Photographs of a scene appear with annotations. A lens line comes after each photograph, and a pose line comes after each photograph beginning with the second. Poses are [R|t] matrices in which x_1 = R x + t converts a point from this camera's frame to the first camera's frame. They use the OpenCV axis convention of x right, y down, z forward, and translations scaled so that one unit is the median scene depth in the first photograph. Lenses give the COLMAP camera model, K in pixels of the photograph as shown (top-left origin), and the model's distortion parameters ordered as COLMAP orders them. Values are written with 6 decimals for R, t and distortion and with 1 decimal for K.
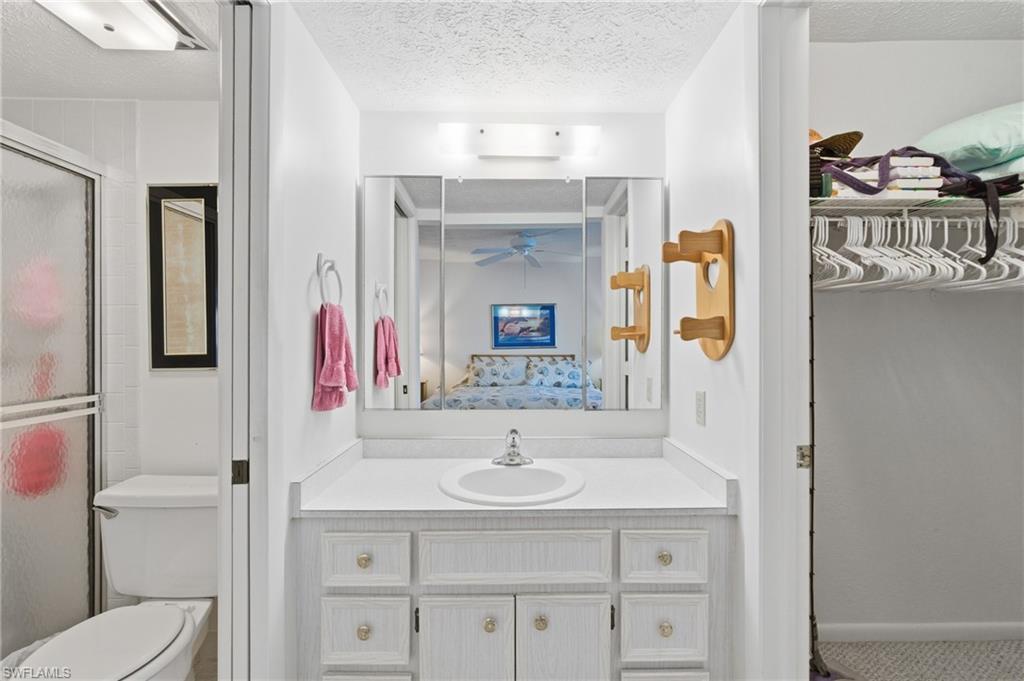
lens RADIAL K [[466.3, 0, 532.2], [0, 466.3, 344.2], [0, 0, 1]] dist [-0.003649, 0.001064]
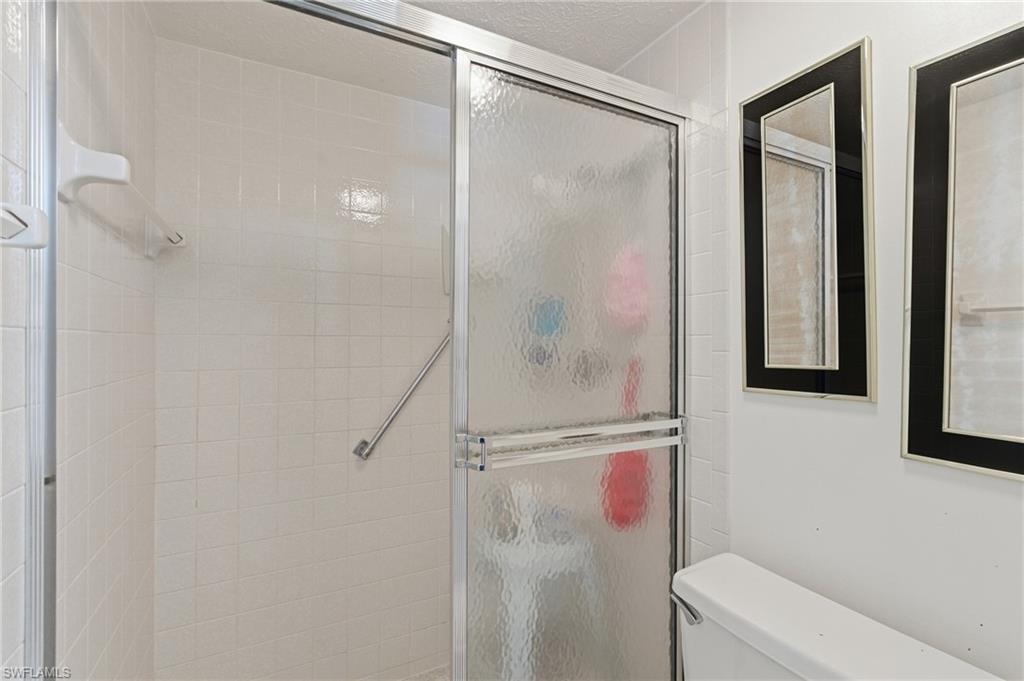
lens RADIAL K [[466.3, 0, 512.9], [0, 466.3, 343.8], [0, 0, 1]] dist [-0.003649, 0.001064]
pose [[0.446373, 0.001664, -0.894845, -0.398049], [-0.003738, 0.999993, -0.000005, -0.006896], [0.894839, 0.003347, 0.446376, 0.437518]]
